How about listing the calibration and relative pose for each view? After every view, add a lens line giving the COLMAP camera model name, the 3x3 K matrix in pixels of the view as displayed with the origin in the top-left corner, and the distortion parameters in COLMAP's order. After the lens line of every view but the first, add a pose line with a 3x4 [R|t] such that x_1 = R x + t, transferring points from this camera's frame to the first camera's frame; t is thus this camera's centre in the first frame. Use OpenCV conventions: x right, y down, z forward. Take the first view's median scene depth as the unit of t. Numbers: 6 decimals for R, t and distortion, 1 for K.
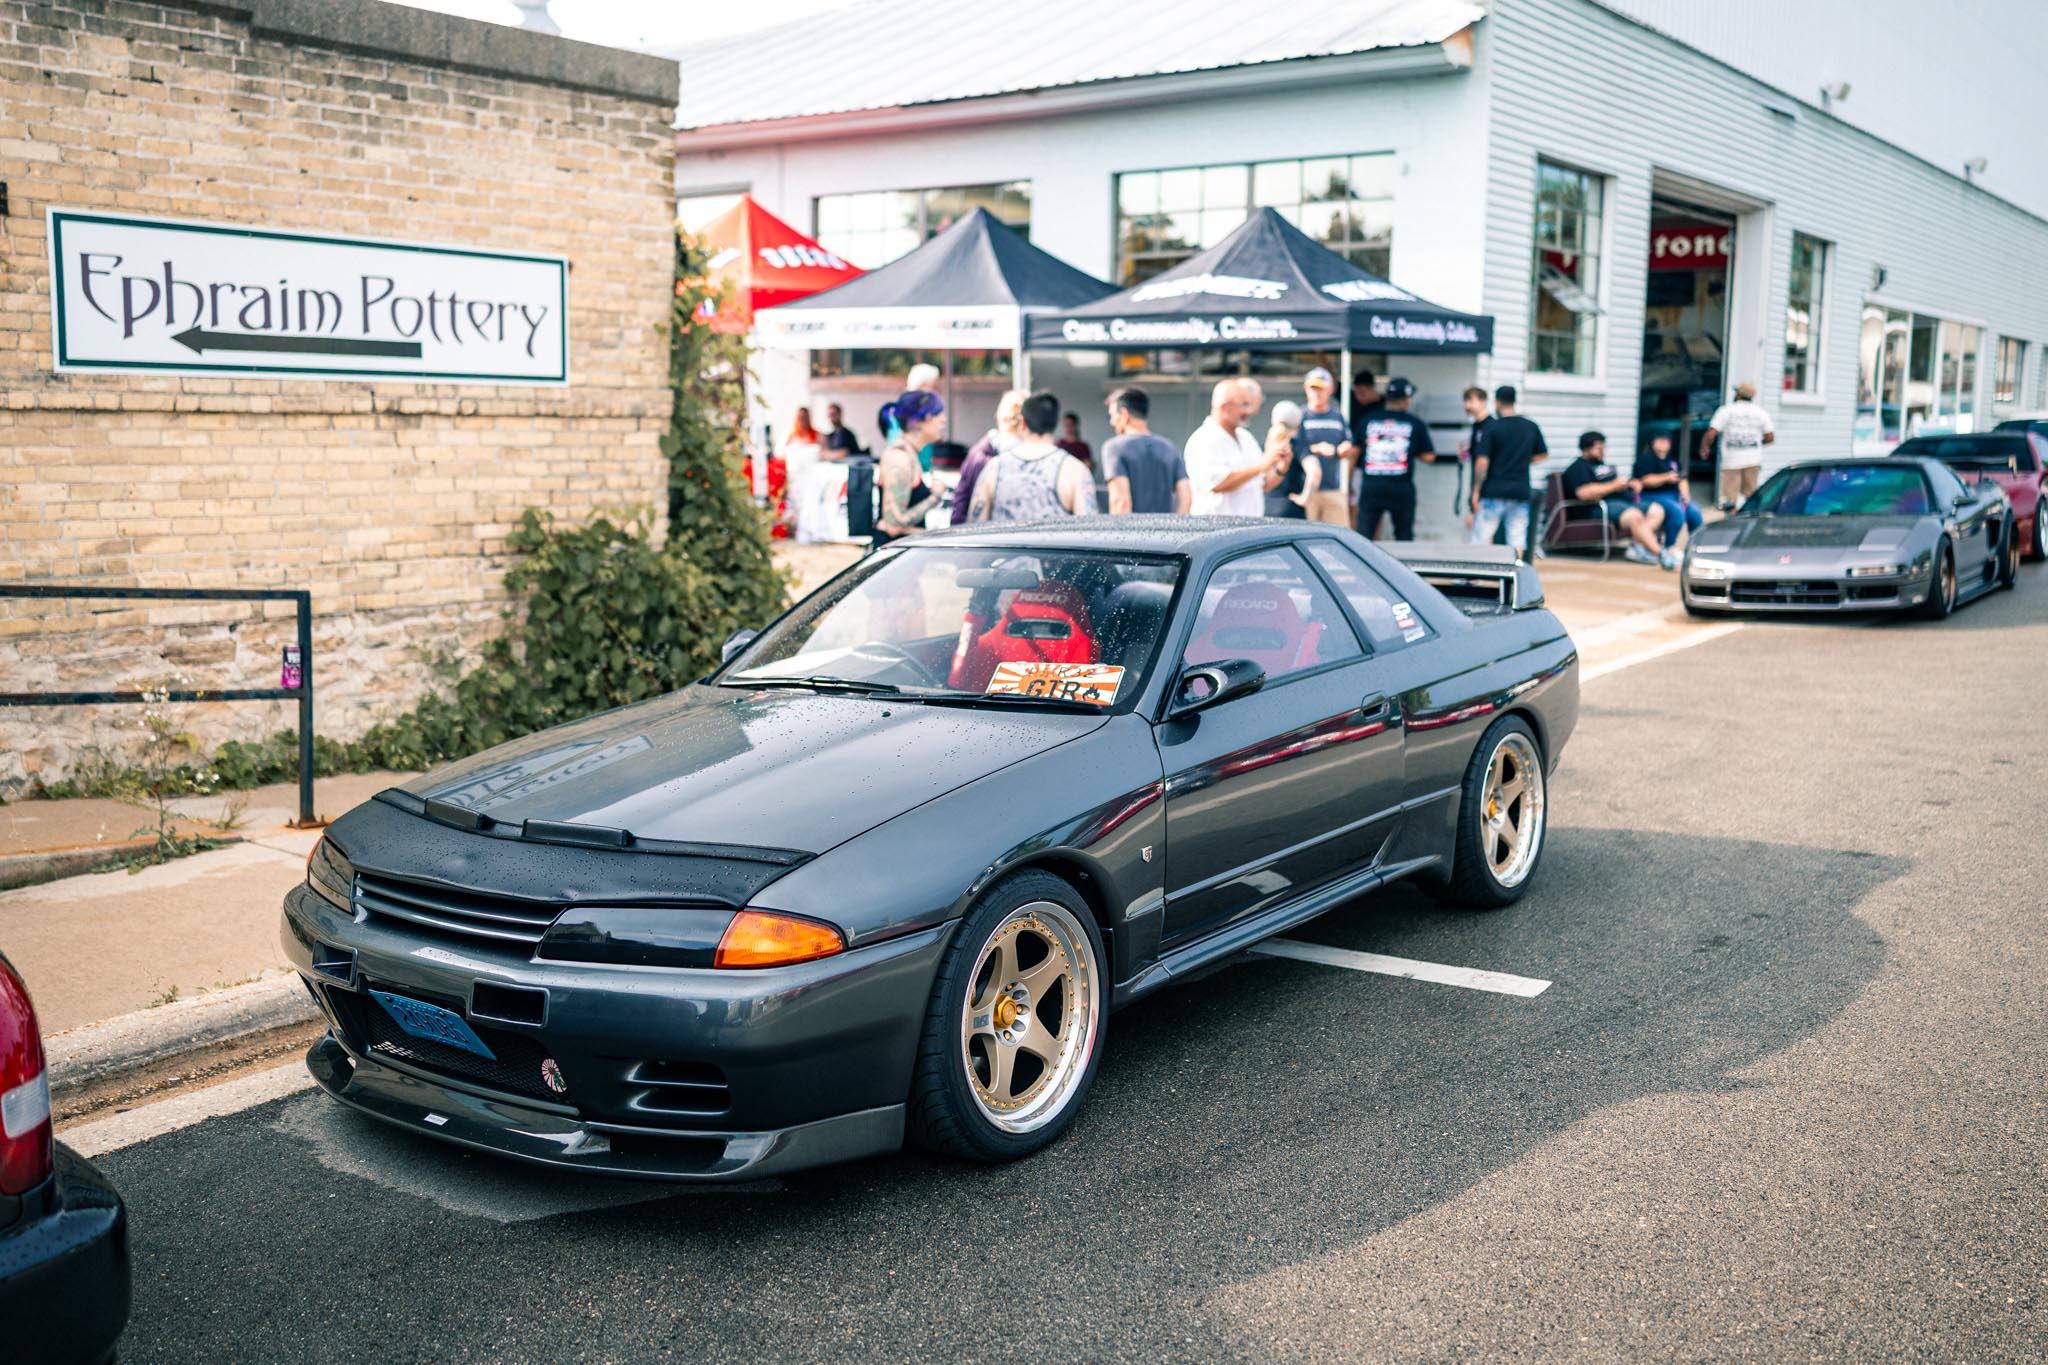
lens RADIAL K [[2081.0, 0, 1024.0], [0, 2081.0, 682.5], [0, 0, 1]] dist [0.029555, -0.030197]
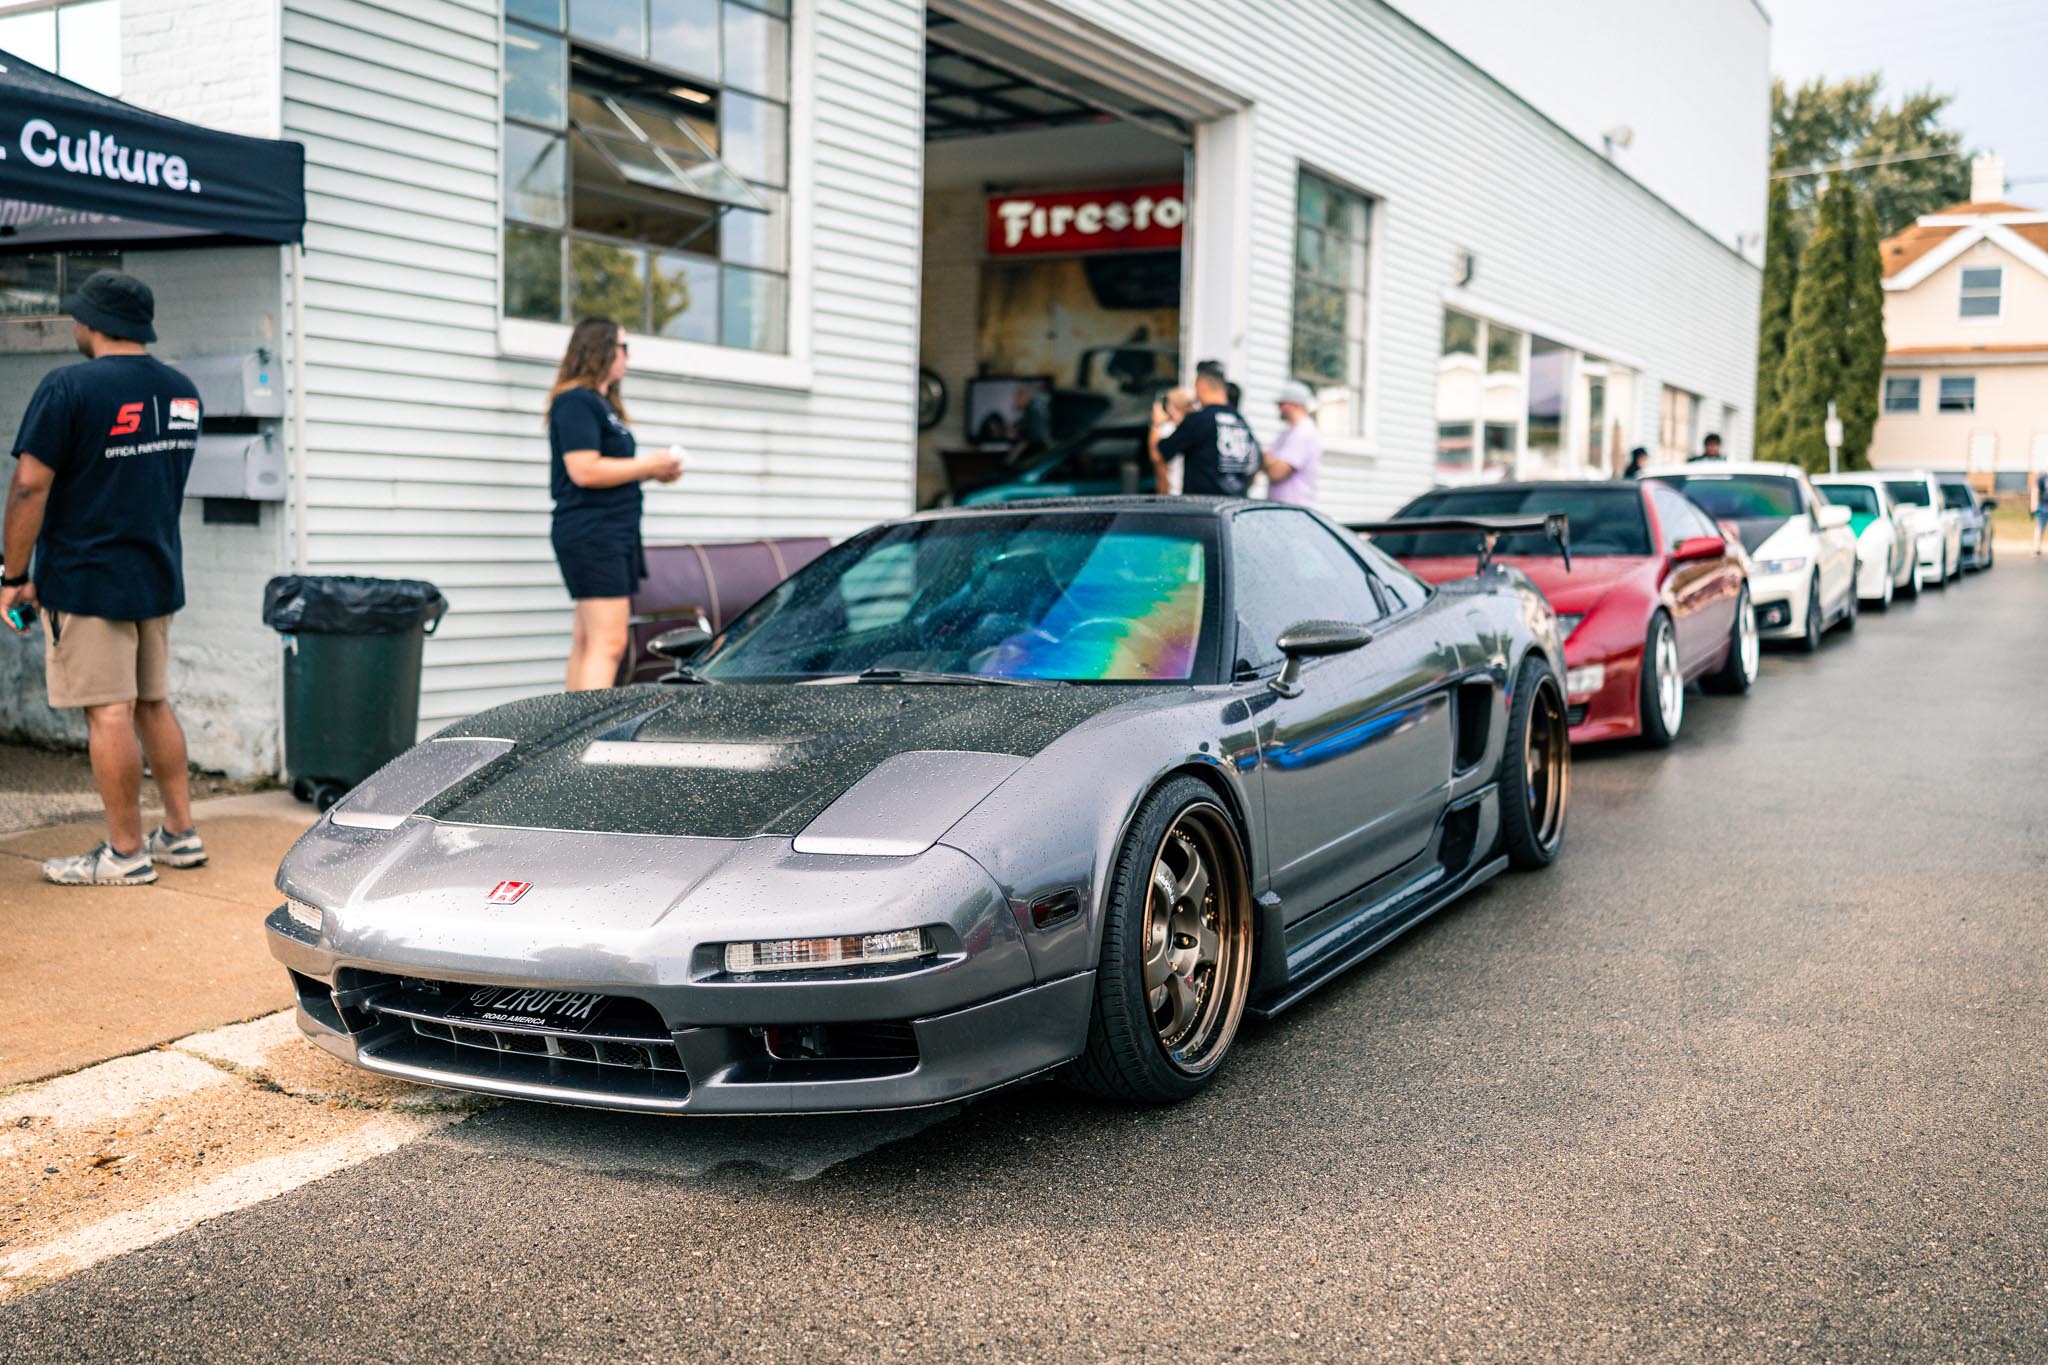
lens RADIAL K [[2081.0, 0, 1024.0], [0, 2081.0, 682.5], [0, 0, 1]] dist [0.029555, -0.030197]
pose [[0.993159, -0.001653, 0.116754, 0.351862], [0.006827, 0.999011, -0.043932, -0.063741], [-0.116566, 0.044428, 0.992189, 0.672921]]
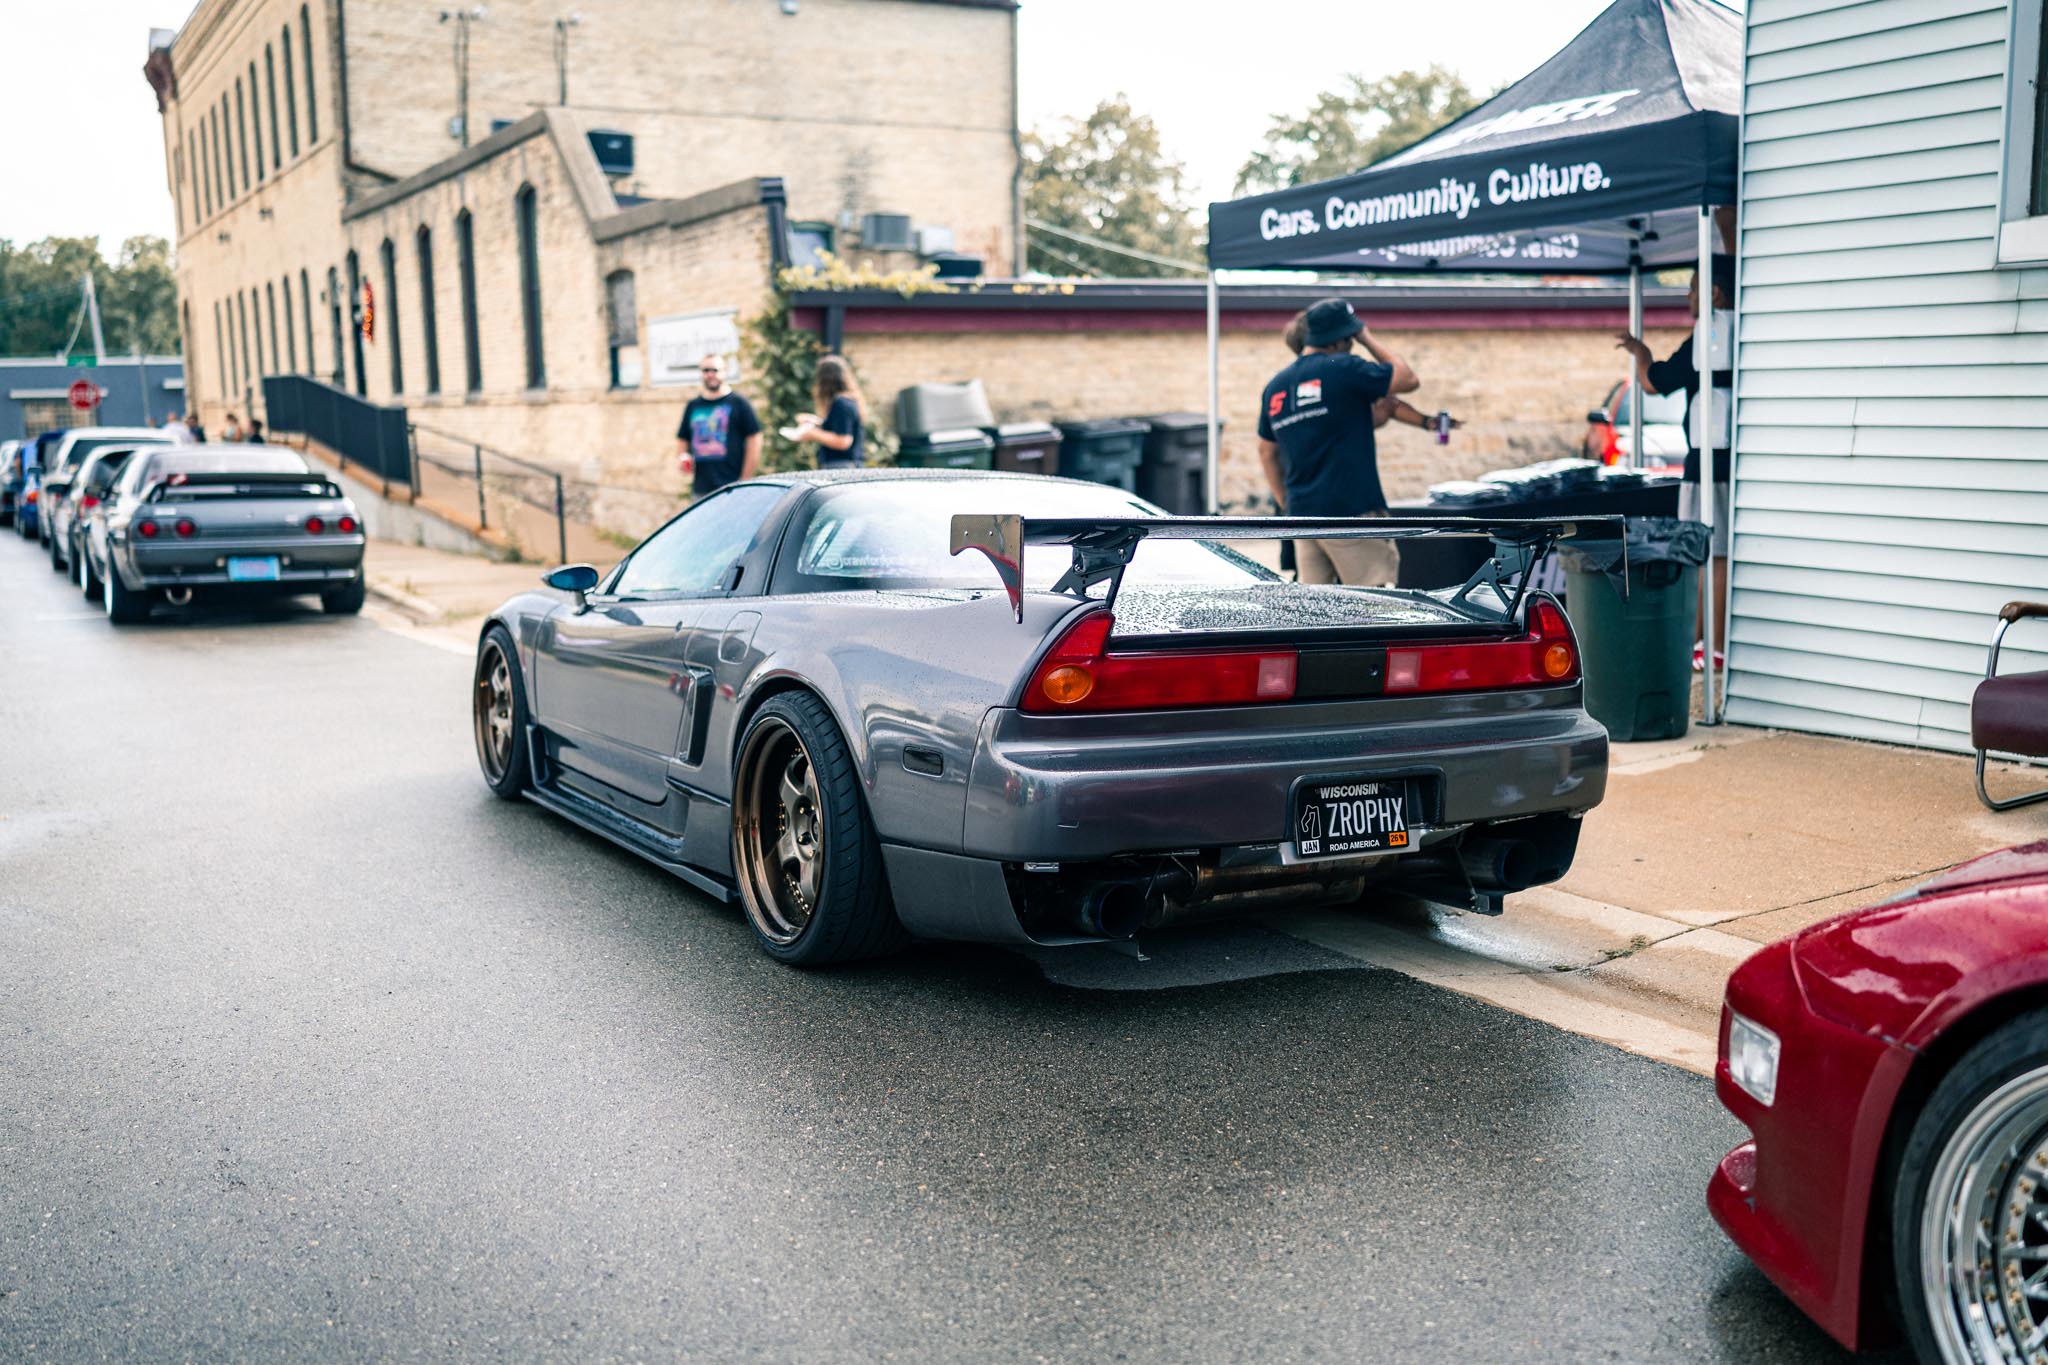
lens RADIAL K [[2081.0, 0, 1024.0], [0, 2081.0, 682.5], [0, 0, 1]] dist [0.029555, -0.030197]
pose [[-0.465303, 0.127927, -0.875858, 0.763542], [-0.088490, 0.977821, 0.189830, -0.151934], [0.880717, 0.165833, -0.443663, 1.242747]]
